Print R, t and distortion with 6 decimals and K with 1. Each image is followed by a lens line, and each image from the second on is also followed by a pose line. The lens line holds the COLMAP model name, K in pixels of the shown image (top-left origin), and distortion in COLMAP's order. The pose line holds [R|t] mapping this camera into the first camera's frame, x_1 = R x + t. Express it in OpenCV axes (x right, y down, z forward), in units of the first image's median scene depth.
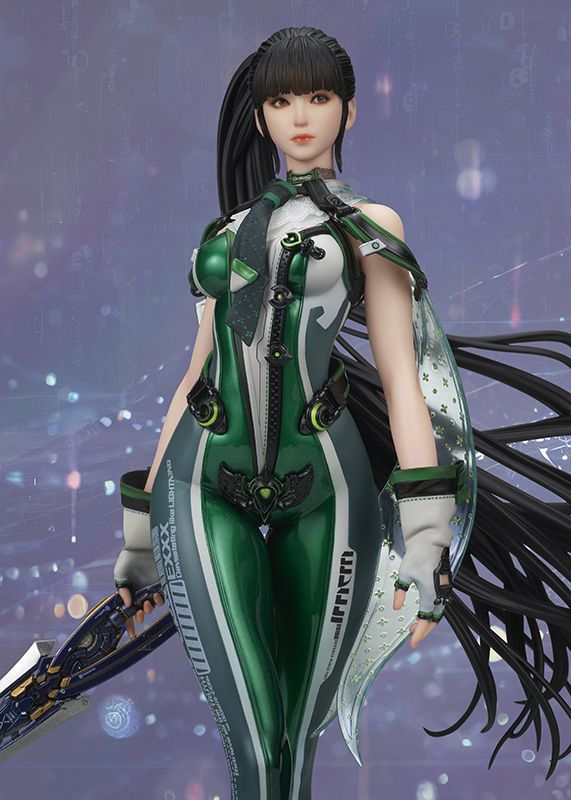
lens RADIAL K [[2442.2, 0, 285.5], [0, 2442.2, 400.0], [0, 0, 1]] dist [-0.192061, -0.622724]
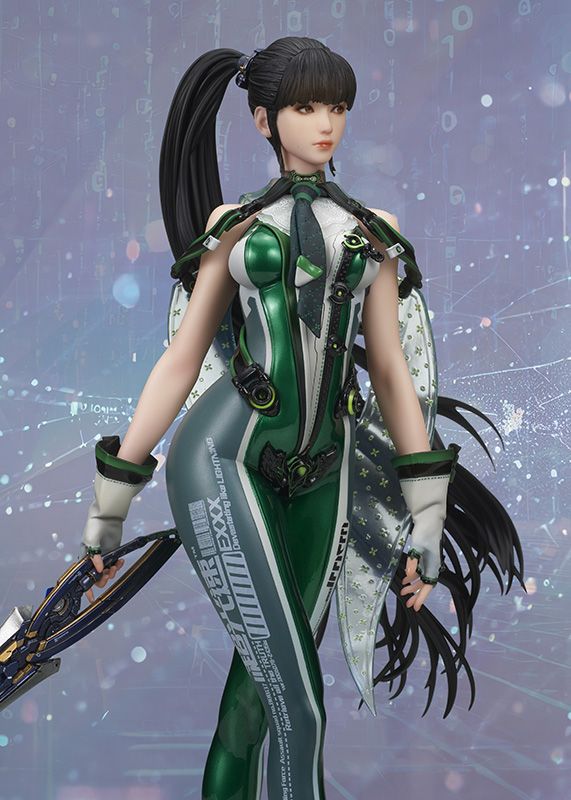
lens RADIAL K [[2442.2, 0, 285.5], [0, 2442.2, 400.0], [0, 0, 1]] dist [-0.192061, -0.622724]
pose [[0.847372, 0.021621, 0.530559, -0.589239], [-0.047710, 0.998229, 0.035520, -0.031596], [-0.528851, -0.055411, 0.846904, 0.082116]]
